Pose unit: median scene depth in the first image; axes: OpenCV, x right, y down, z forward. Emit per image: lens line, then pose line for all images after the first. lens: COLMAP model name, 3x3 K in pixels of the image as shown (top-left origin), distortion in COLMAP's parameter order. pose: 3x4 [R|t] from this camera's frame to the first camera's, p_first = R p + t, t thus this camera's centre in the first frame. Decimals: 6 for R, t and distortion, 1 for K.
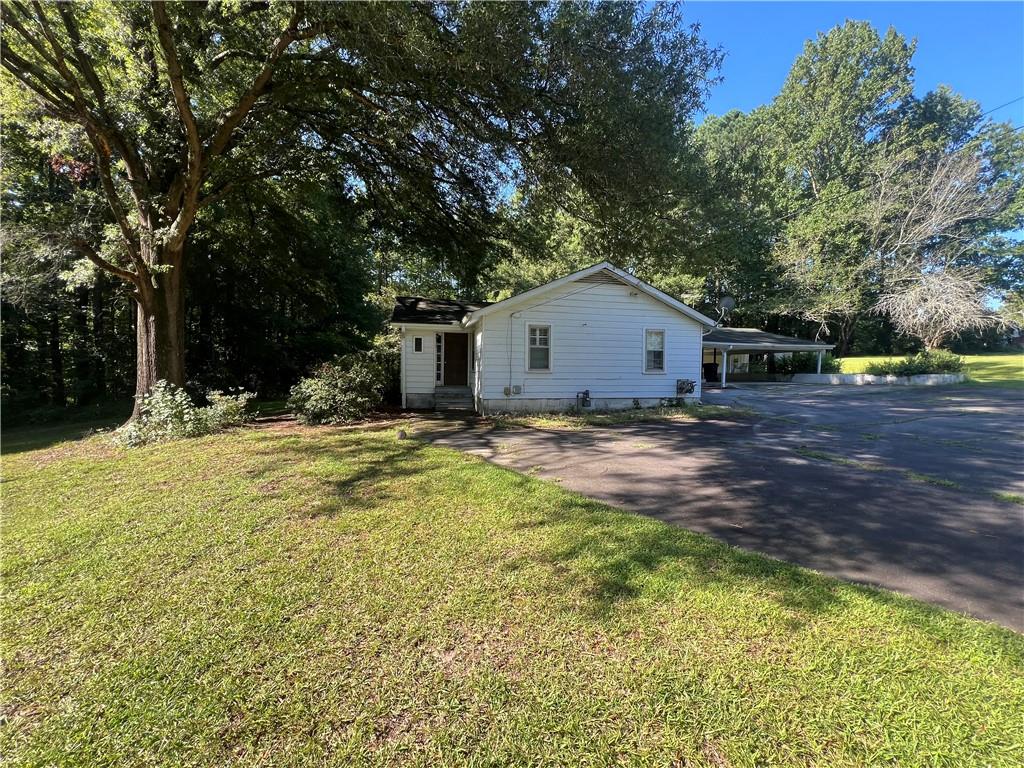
lens RADIAL K [[410.2, 0, 508.9], [0, 410.2, 383.4], [0, 0, 1]] dist [-0.000104, 0.000001]
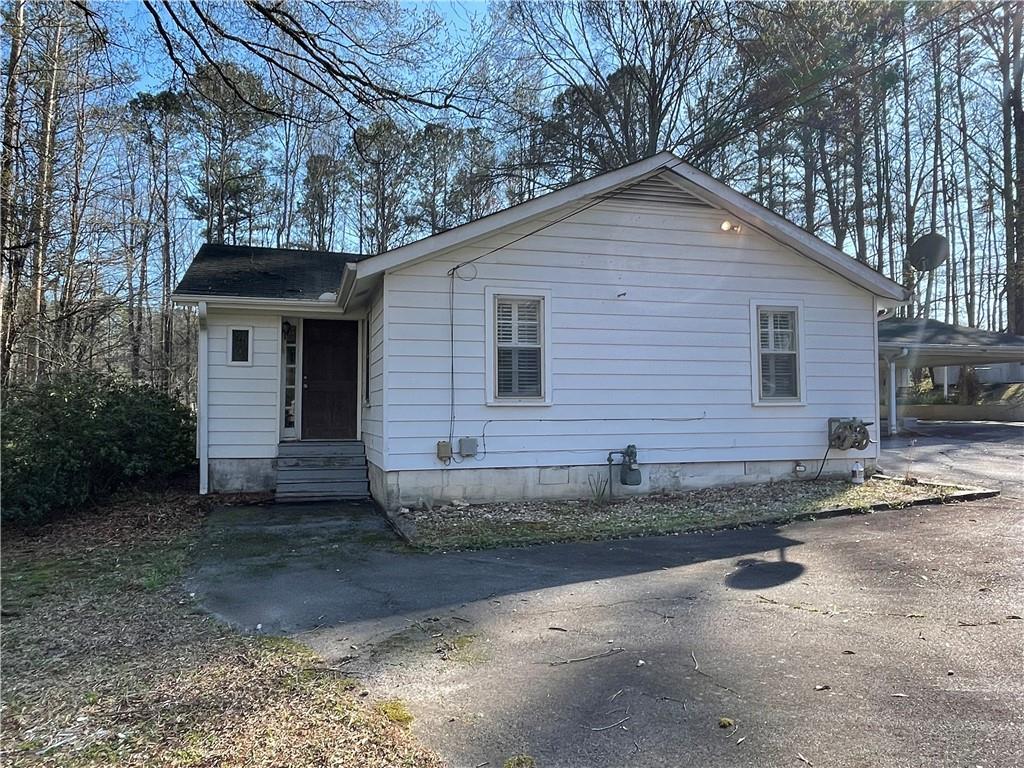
lens RADIAL K [[738.1, 0, 512.0], [0, 738.1, 379.0], [0, 0, 1]] dist [0.010232, -0.022014]
pose [[0.997597, -0.009105, 0.068682, 0.012800], [0.013681, 0.997696, -0.066447, -0.003382], [-0.067919, 0.067227, 0.995423, 0.224624]]
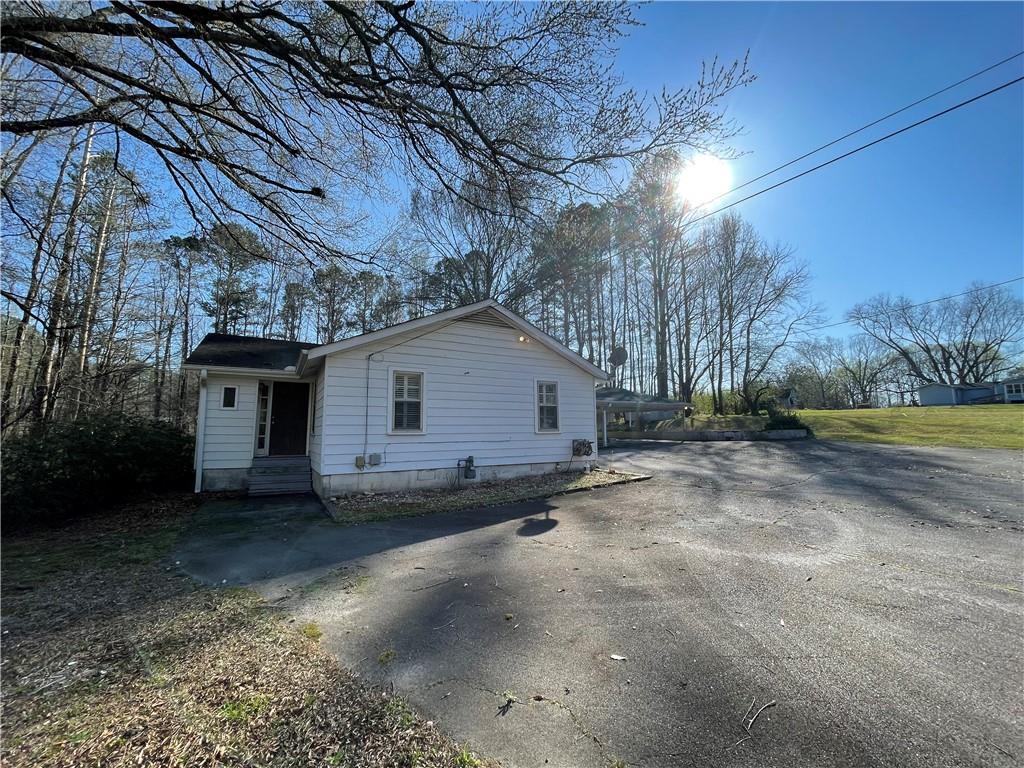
lens RADIAL K [[408.1, 0, 508.3], [0, 408.1, 385.6], [0, 0, 1]] dist [-0.000601, 0.000670]
pose [[0.953326, 0.018381, 0.301383, 0.022509], [0.024580, 0.990108, -0.138135, -0.007382], [-0.300940, 0.139096, 0.943444, 0.223092]]
